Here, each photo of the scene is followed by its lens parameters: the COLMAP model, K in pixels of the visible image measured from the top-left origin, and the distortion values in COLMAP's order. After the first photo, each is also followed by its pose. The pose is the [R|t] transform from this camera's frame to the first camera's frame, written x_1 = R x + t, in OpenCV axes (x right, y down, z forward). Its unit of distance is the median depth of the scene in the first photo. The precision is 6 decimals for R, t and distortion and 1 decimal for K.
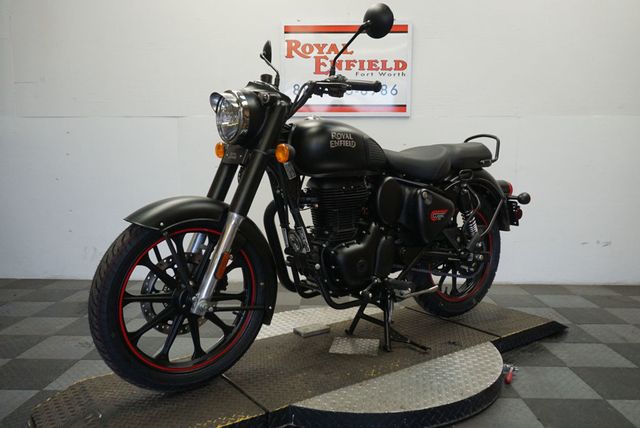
lens RADIAL K [[527.7, 0, 320.0], [0, 527.7, 214.0], [0, 0, 1]] dist [0.000064, -0.003489]
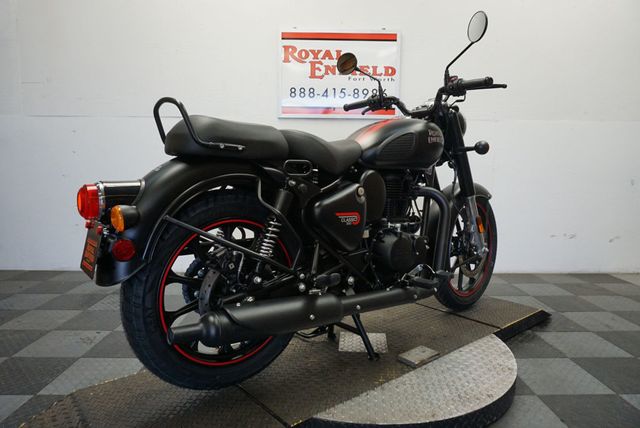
lens RADIAL K [[437.2, 0, 320.0], [0, 437.2, 214.0], [0, 0, 1]] dist [-0.019679, 0.007908]
pose [[0.998759, 0.001092, 0.049795, -0.042976], [-0.001496, 0.999966, 0.008074, 0.003509], [-0.049785, -0.008138, 0.998727, 0.146345]]
